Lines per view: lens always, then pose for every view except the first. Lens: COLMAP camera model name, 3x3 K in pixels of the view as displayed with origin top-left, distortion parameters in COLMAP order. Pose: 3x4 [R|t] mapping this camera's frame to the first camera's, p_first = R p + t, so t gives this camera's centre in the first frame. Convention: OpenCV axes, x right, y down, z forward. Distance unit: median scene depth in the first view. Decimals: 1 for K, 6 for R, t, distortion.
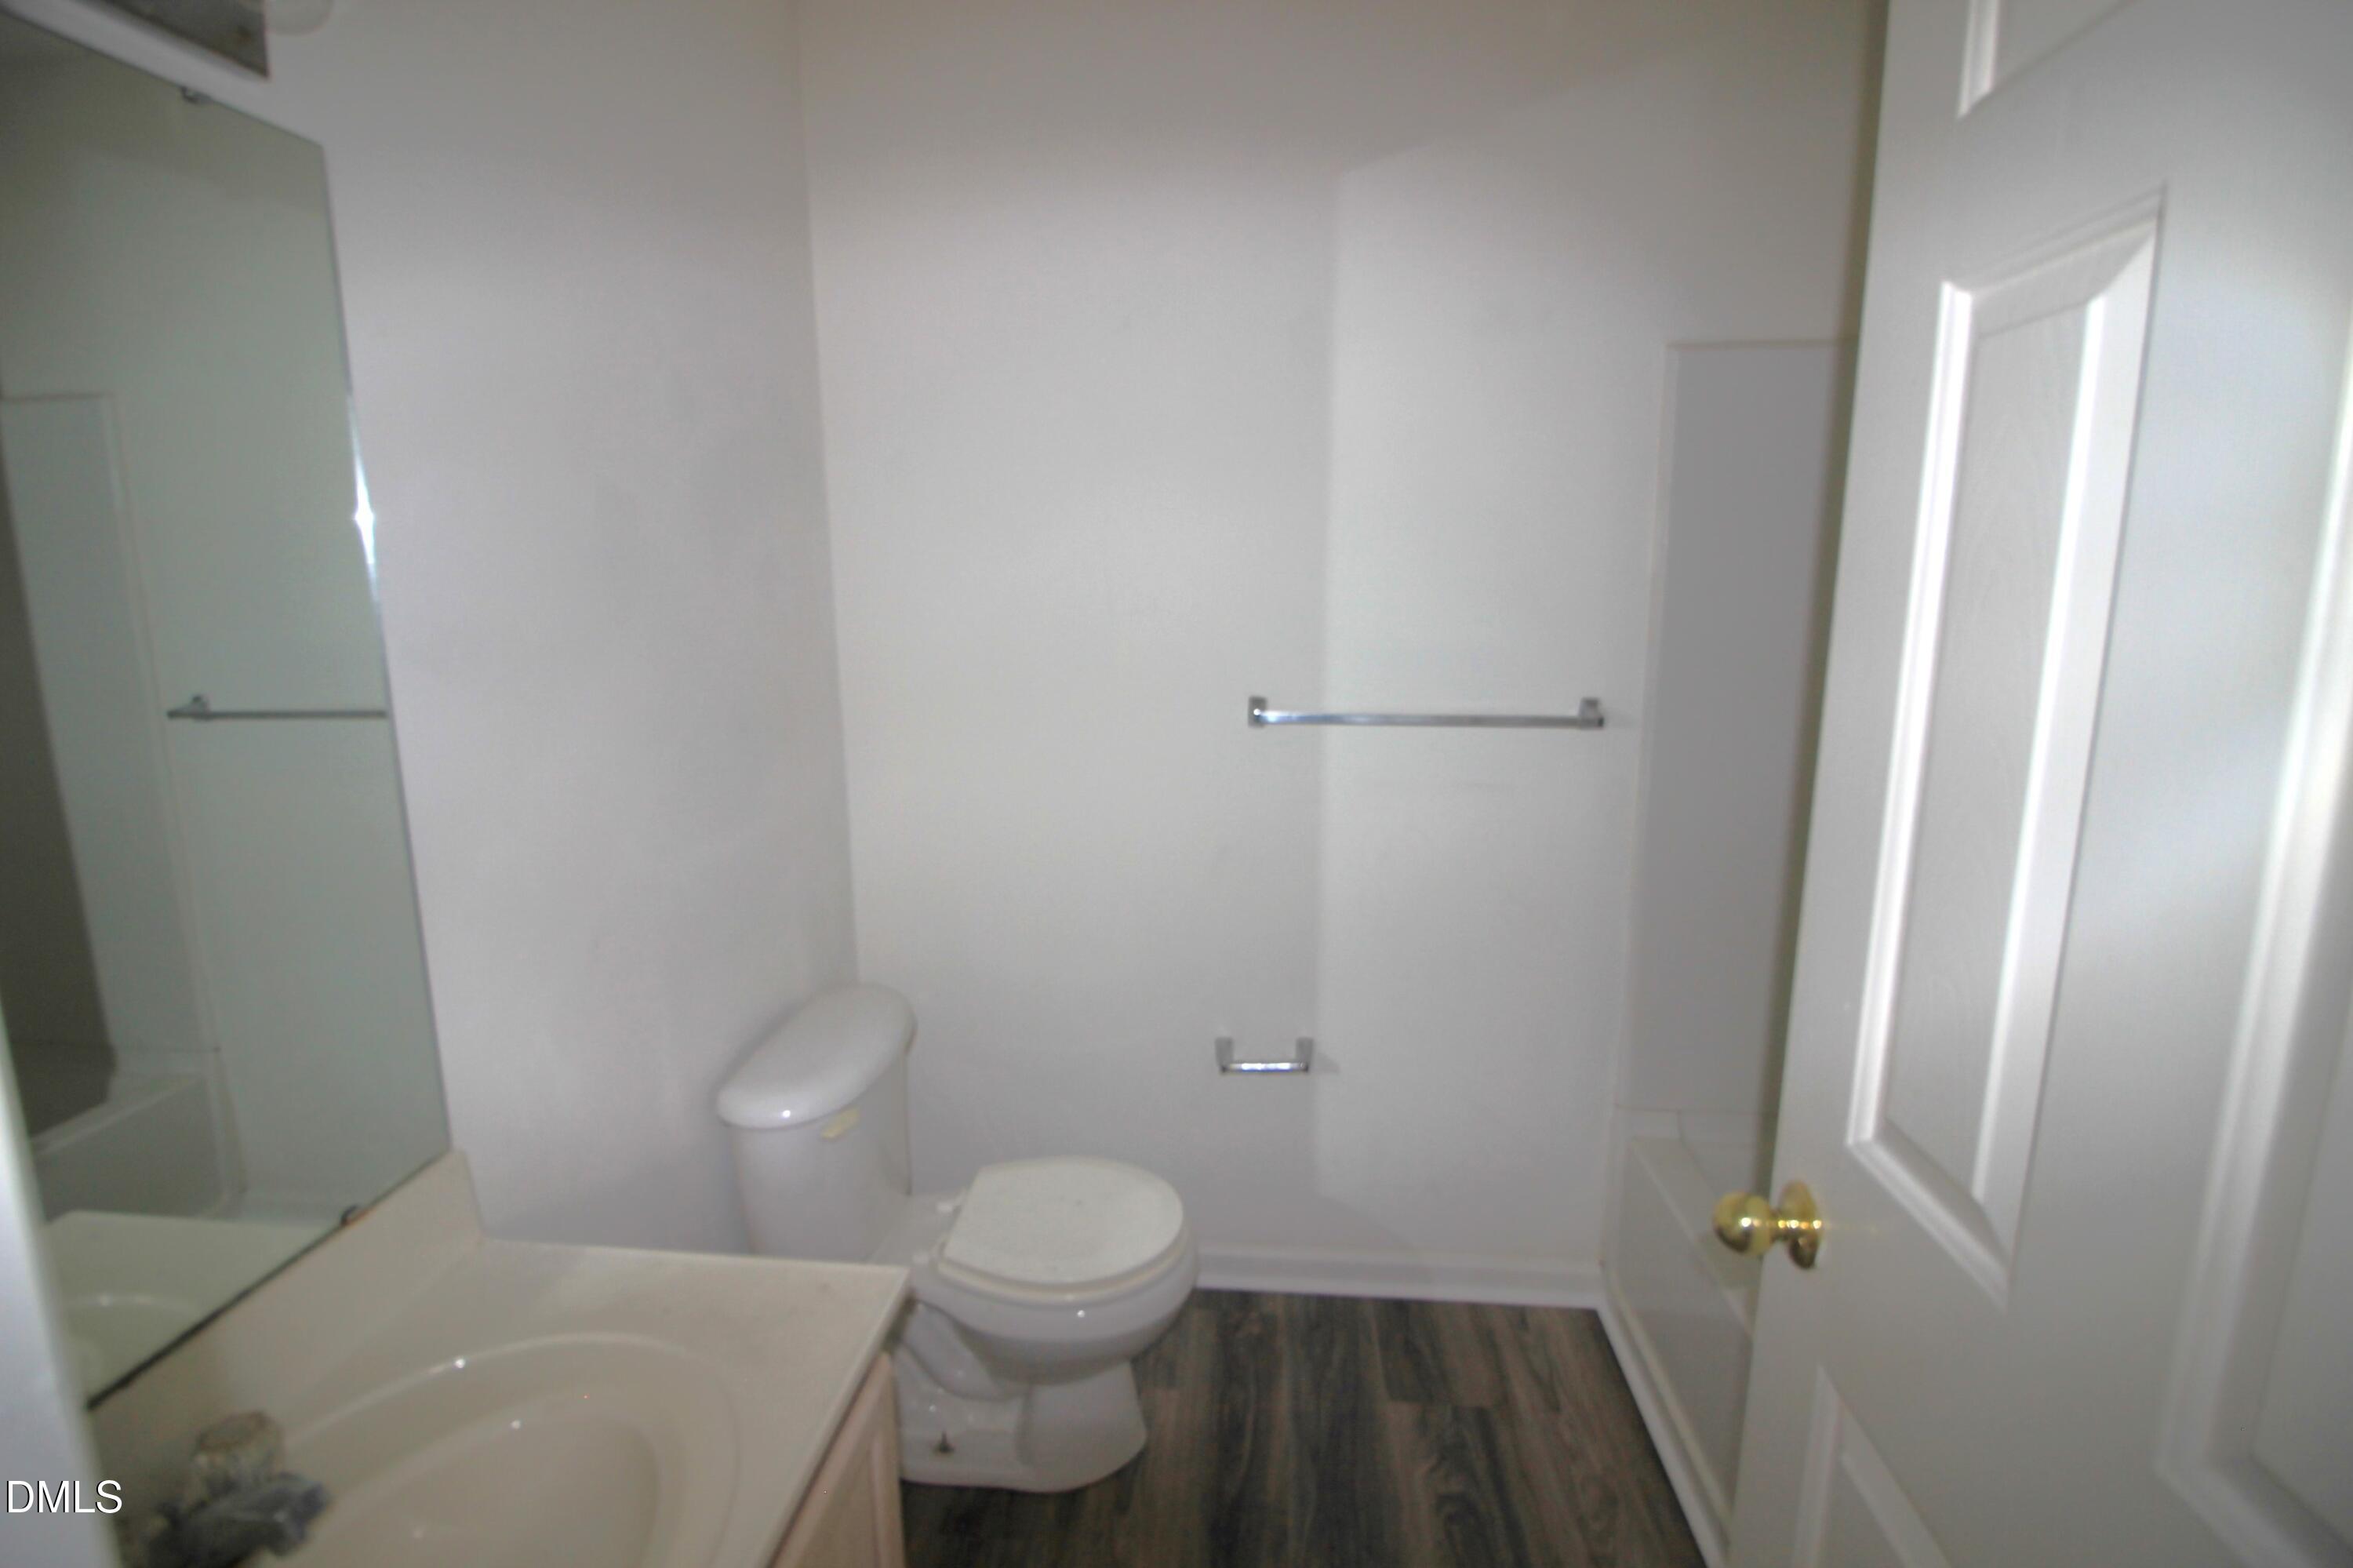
lens RADIAL K [[1097.2, 0, 1173.7], [0, 1097.2, 771.6], [0, 0, 1]] dist [0.001353, -0.013856]
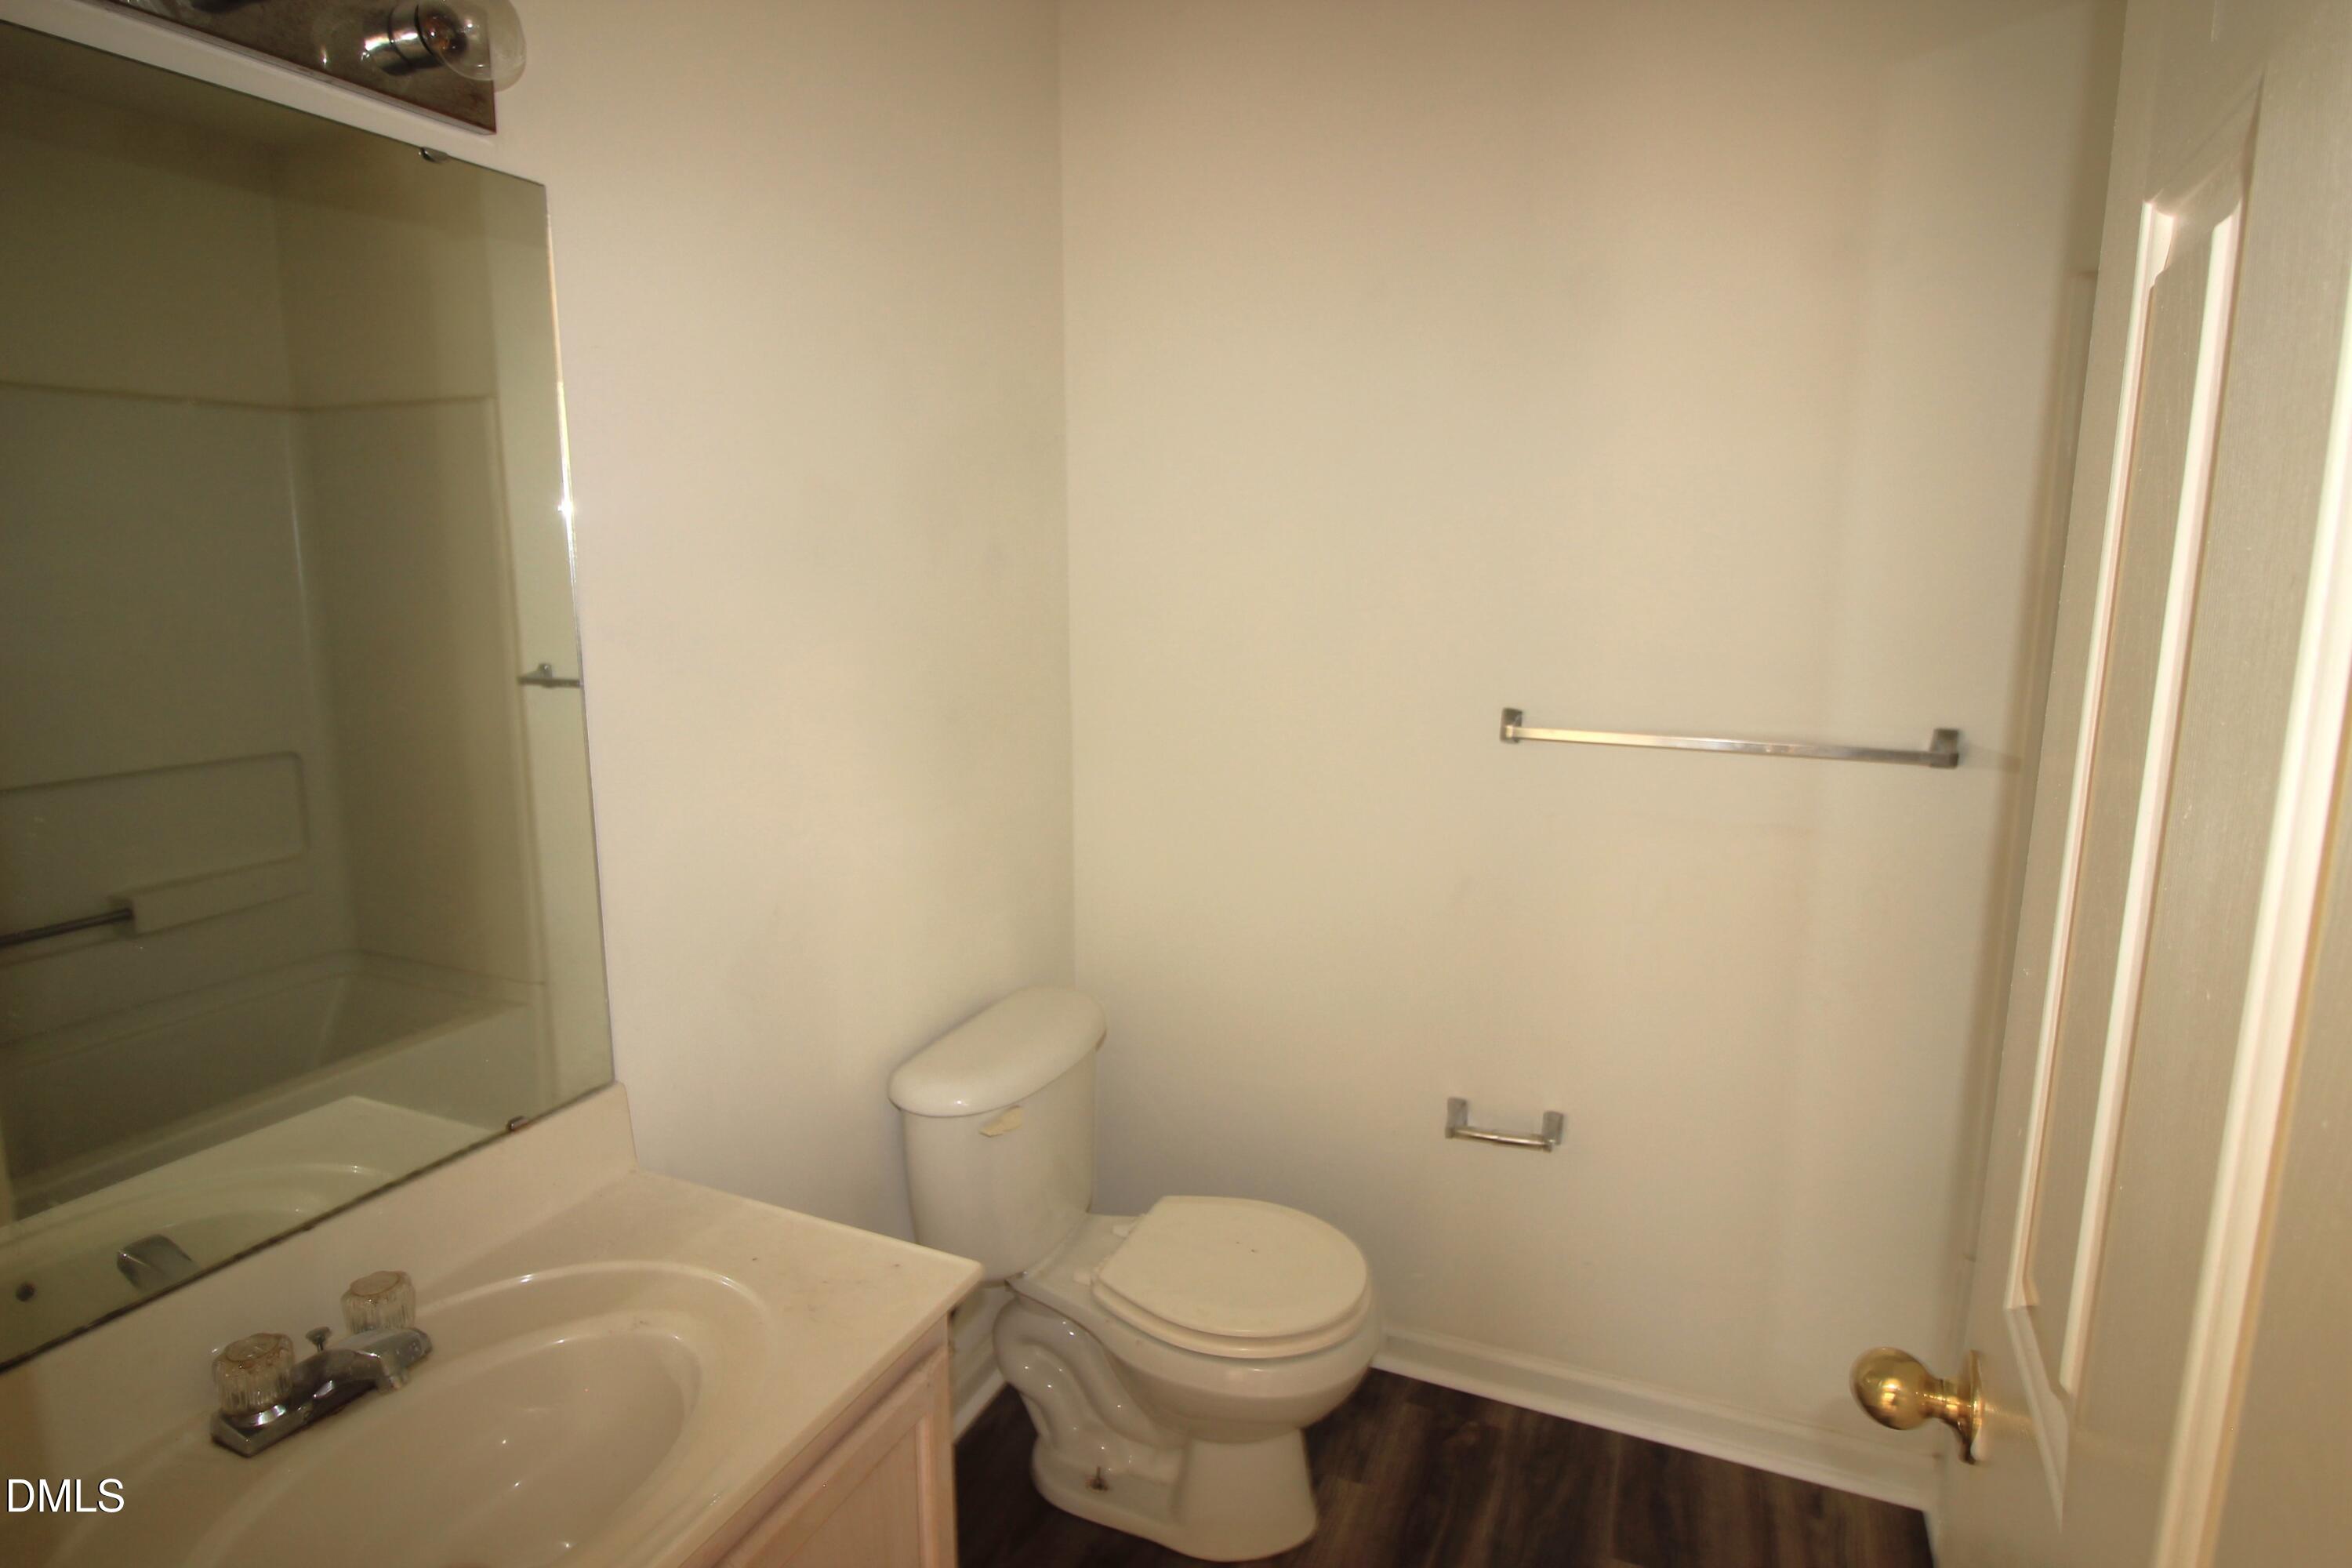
lens RADIAL K [[1242.7, 0, 1179.7], [0, 1242.7, 769.7], [0, 0, 1]] dist [-0.000241, -0.008634]
pose [[0.949511, 0.059791, -0.307982, 0.144044], [-0.063434, 0.997984, -0.001820, -0.001347], [0.307253, 0.021264, 0.951390, -0.012997]]
